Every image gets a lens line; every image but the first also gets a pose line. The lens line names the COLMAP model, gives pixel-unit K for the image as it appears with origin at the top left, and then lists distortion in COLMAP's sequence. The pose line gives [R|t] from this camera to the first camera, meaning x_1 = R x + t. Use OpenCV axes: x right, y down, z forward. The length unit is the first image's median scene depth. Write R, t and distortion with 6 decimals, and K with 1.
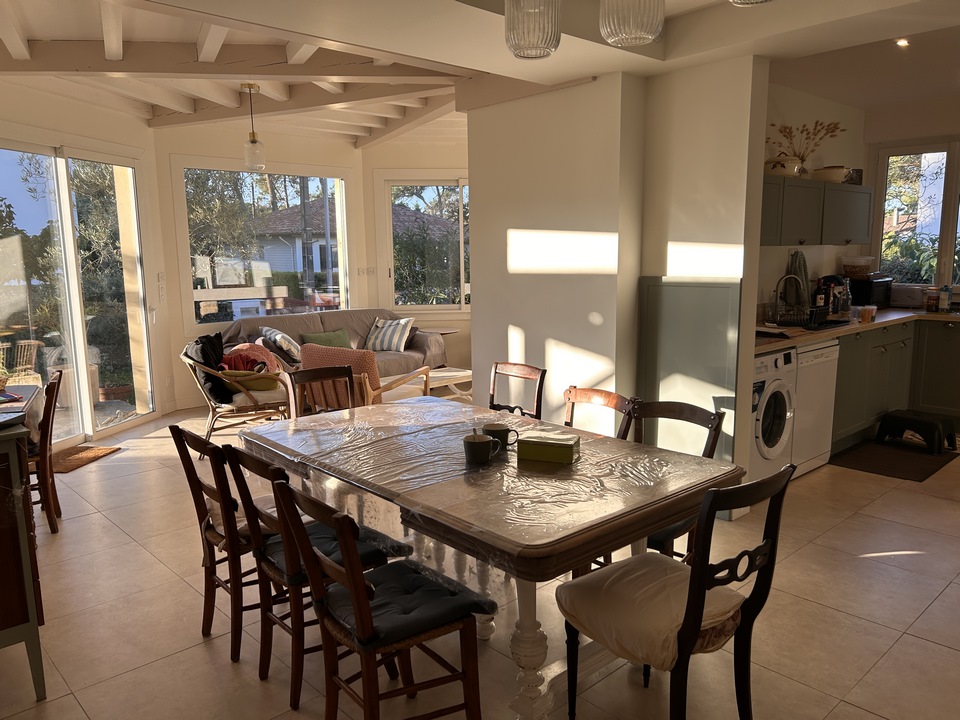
lens RADIAL K [[724.8, 0, 480.0], [0, 724.8, 360.0], [0, 0, 1]] dist [0.031790, -0.002291]
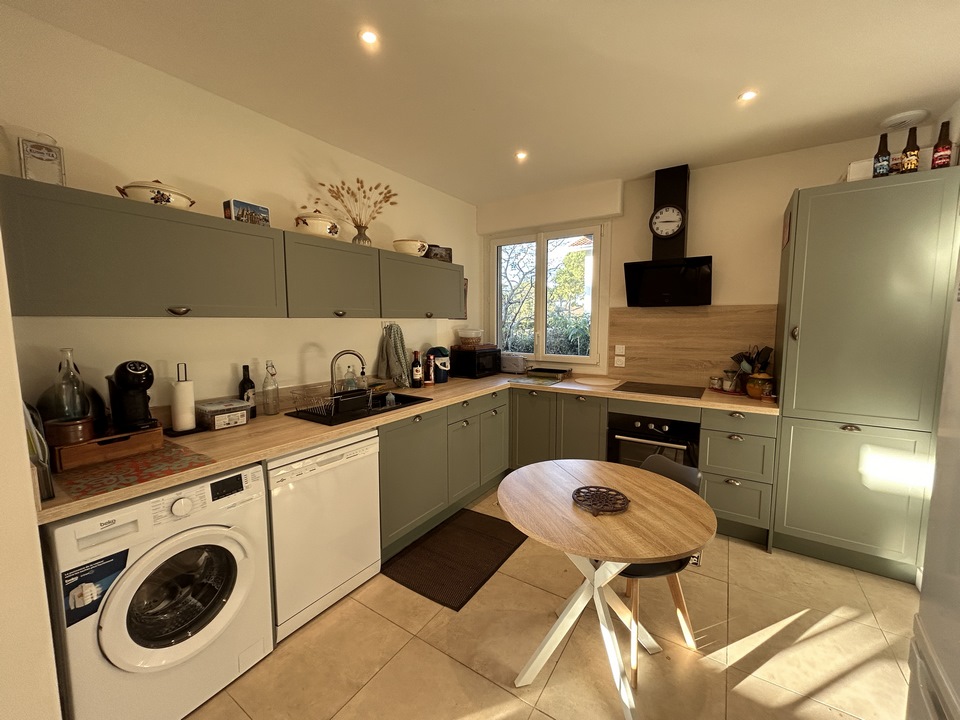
lens RADIAL K [[384.4, 0, 480.0], [0, 384.4, 360.0], [0, 0, 1]] dist [-0.002220, 0.000123]
pose [[0.972300, -0.015870, 0.233199, 0.479618], [0.028152, 0.998381, -0.049435, -0.079196], [-0.232037, 0.054631, 0.971172, 0.514275]]
